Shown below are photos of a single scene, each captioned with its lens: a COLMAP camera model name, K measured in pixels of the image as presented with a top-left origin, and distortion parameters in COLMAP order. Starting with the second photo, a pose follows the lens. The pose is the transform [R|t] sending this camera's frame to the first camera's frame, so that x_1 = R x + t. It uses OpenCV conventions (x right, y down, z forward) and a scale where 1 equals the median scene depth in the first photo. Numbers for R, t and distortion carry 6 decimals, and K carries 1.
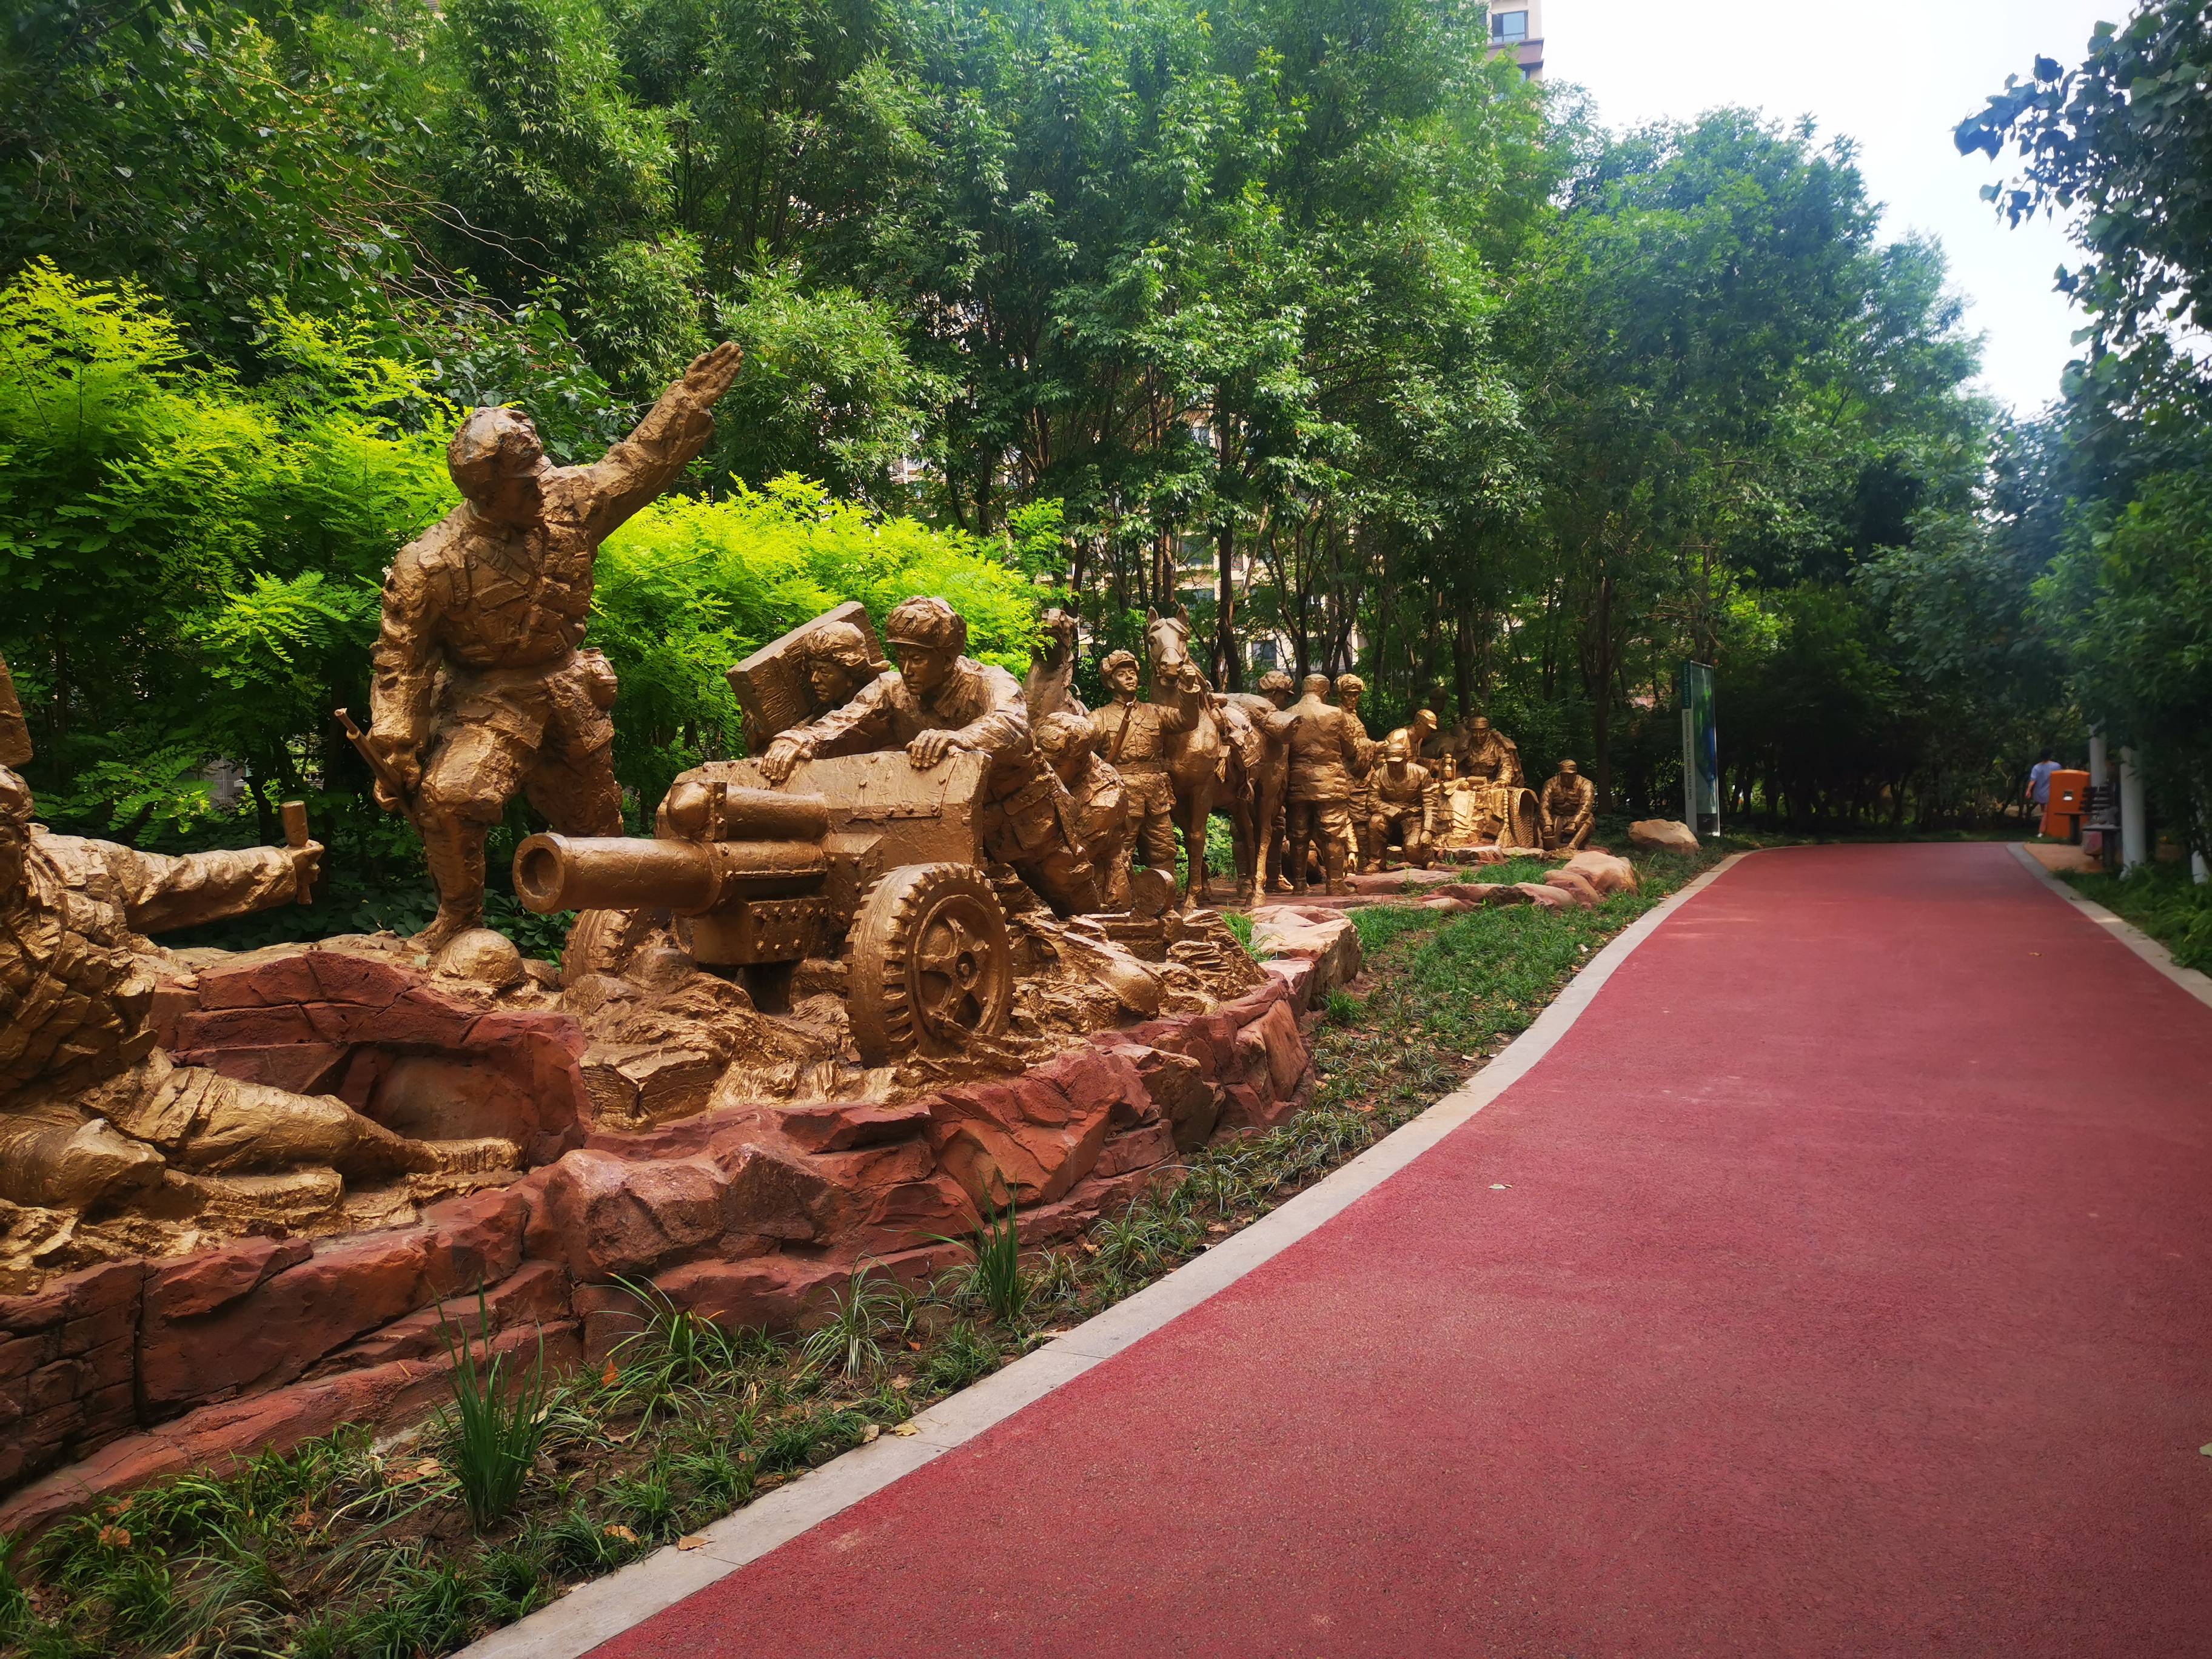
lens RADIAL K [[1748.7, 0, 1104.8], [0, 1748.7, 825.9], [0, 0, 1]] dist [0.081807, 0.000834]
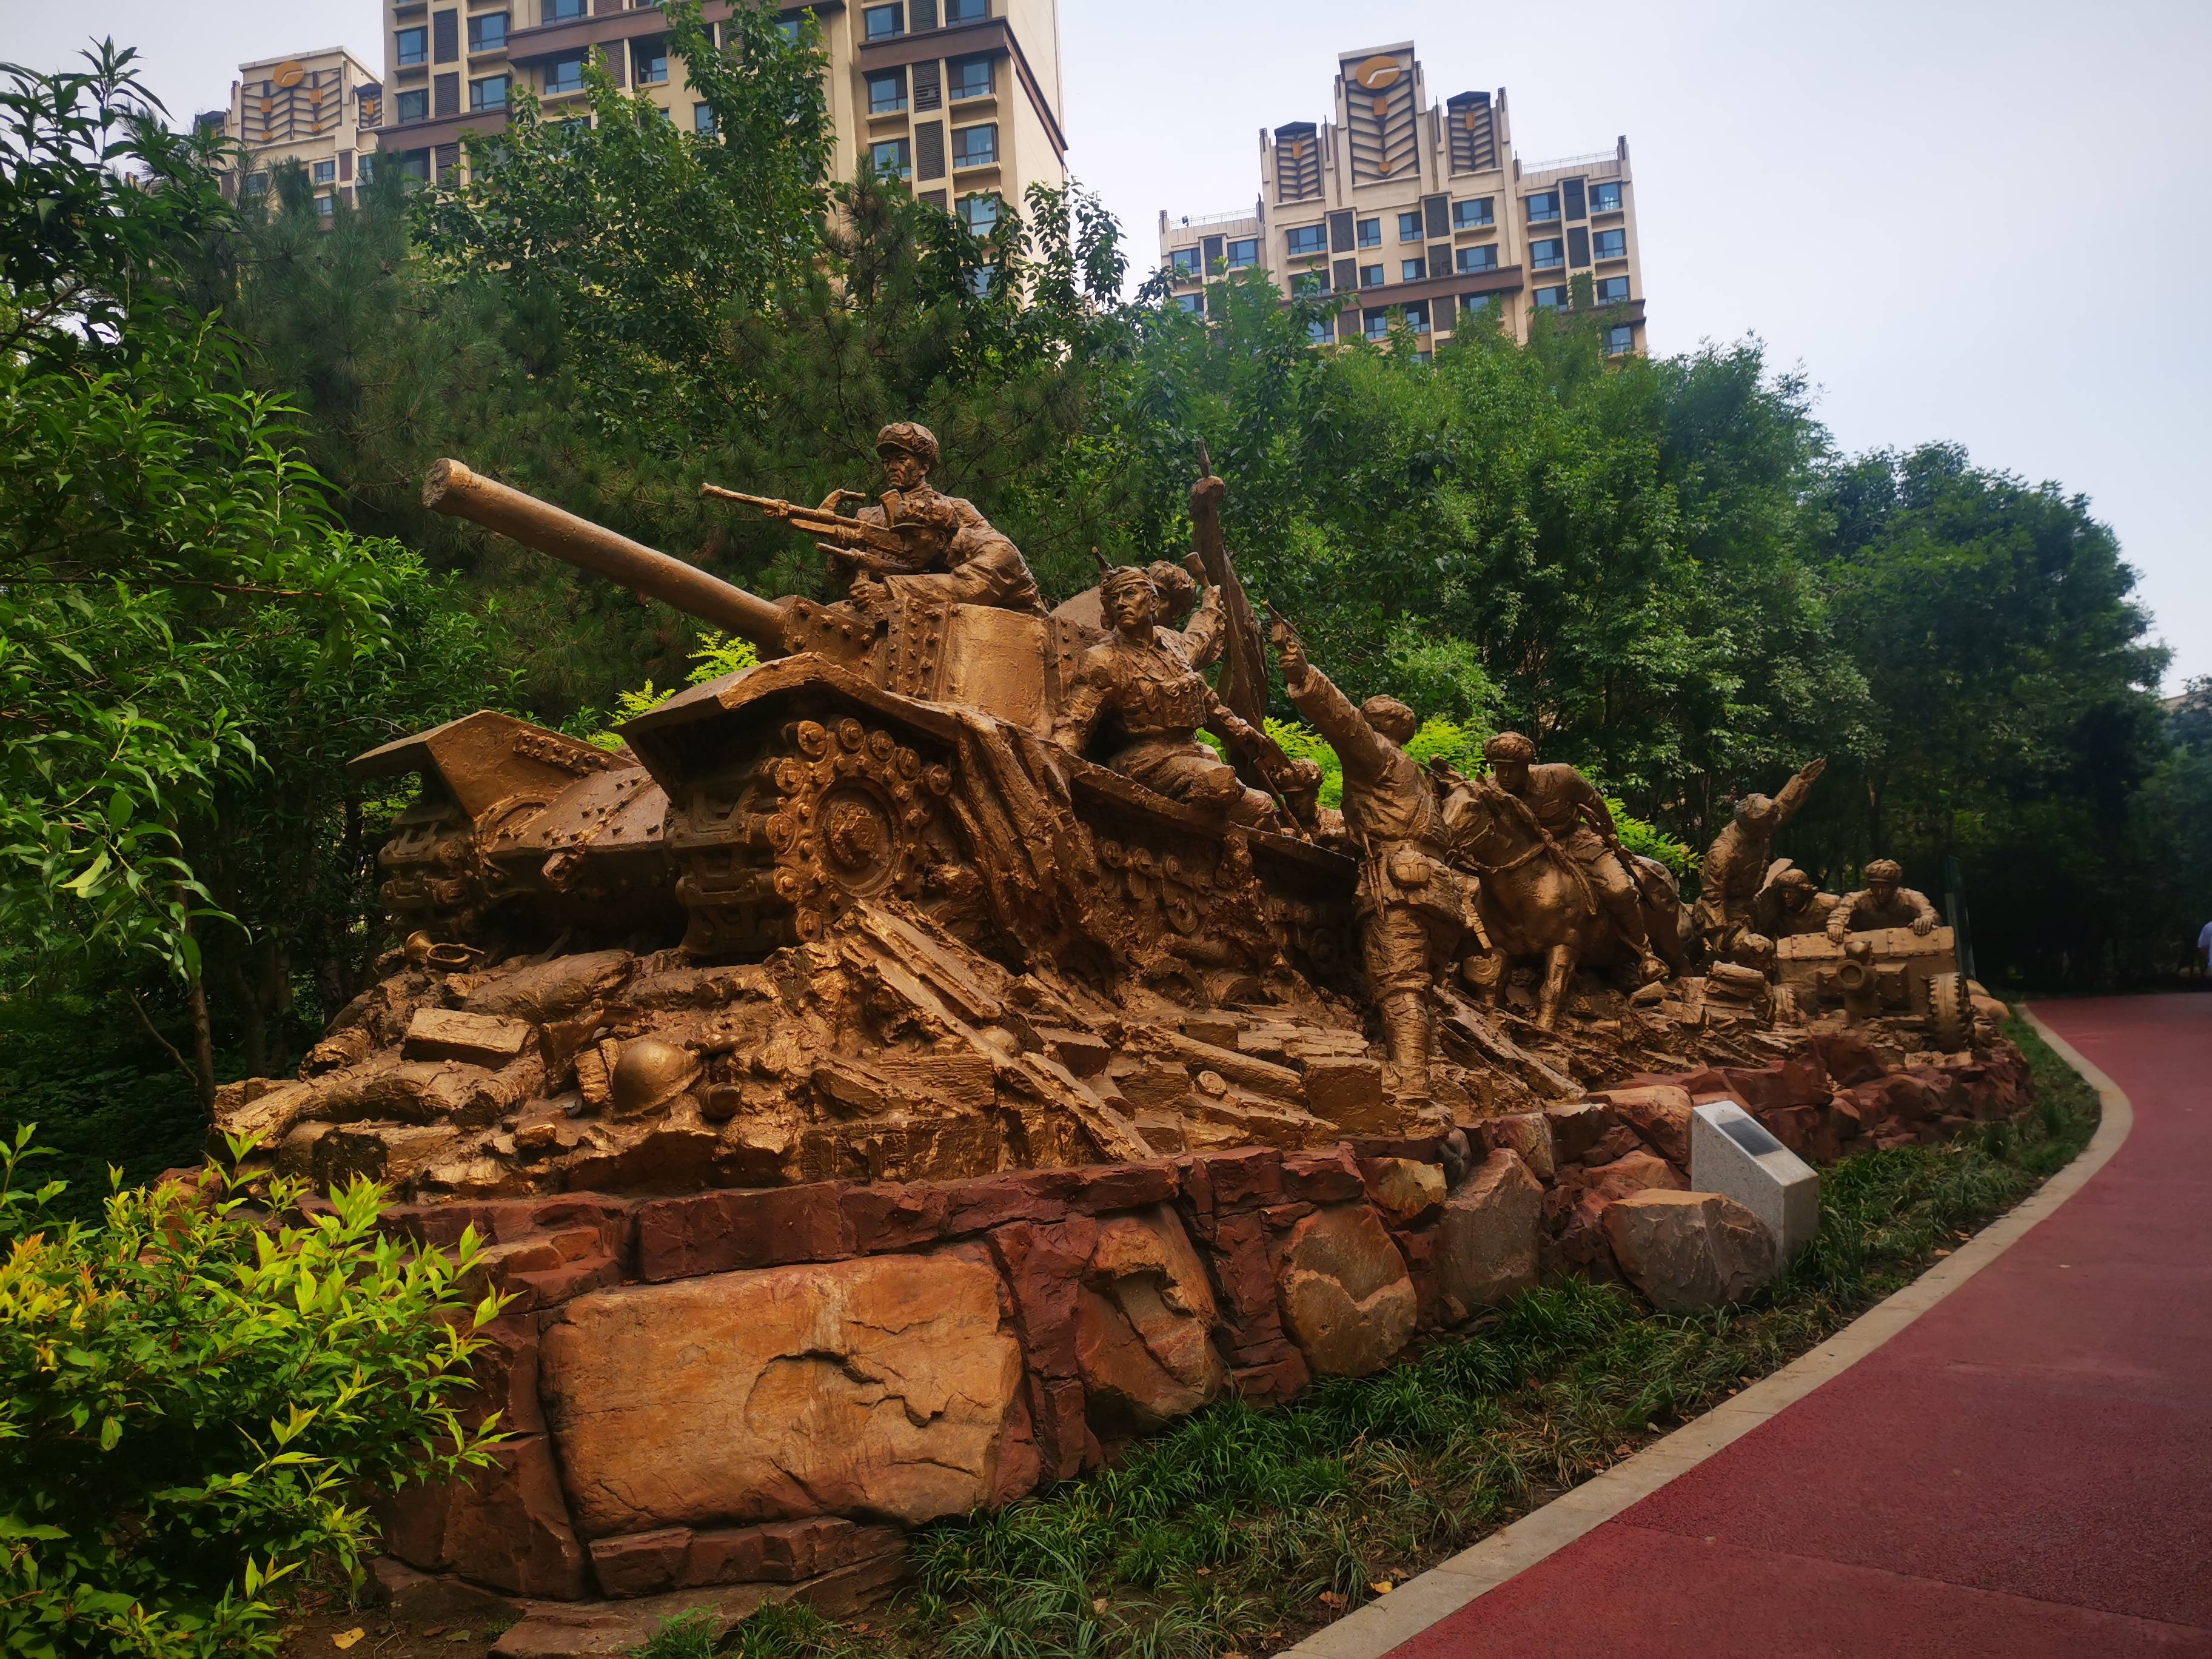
lens RADIAL K [[1748.7, 0, 1107.6], [0, 1748.7, 833.9], [0, 0, 1]] dist [0.081807, 0.000834]
pose [[0.999267, -0.025246, -0.028774, -0.335827], [0.022107, 0.994266, -0.104625, 0.017519], [0.031251, 0.103912, 0.994095, -0.427088]]
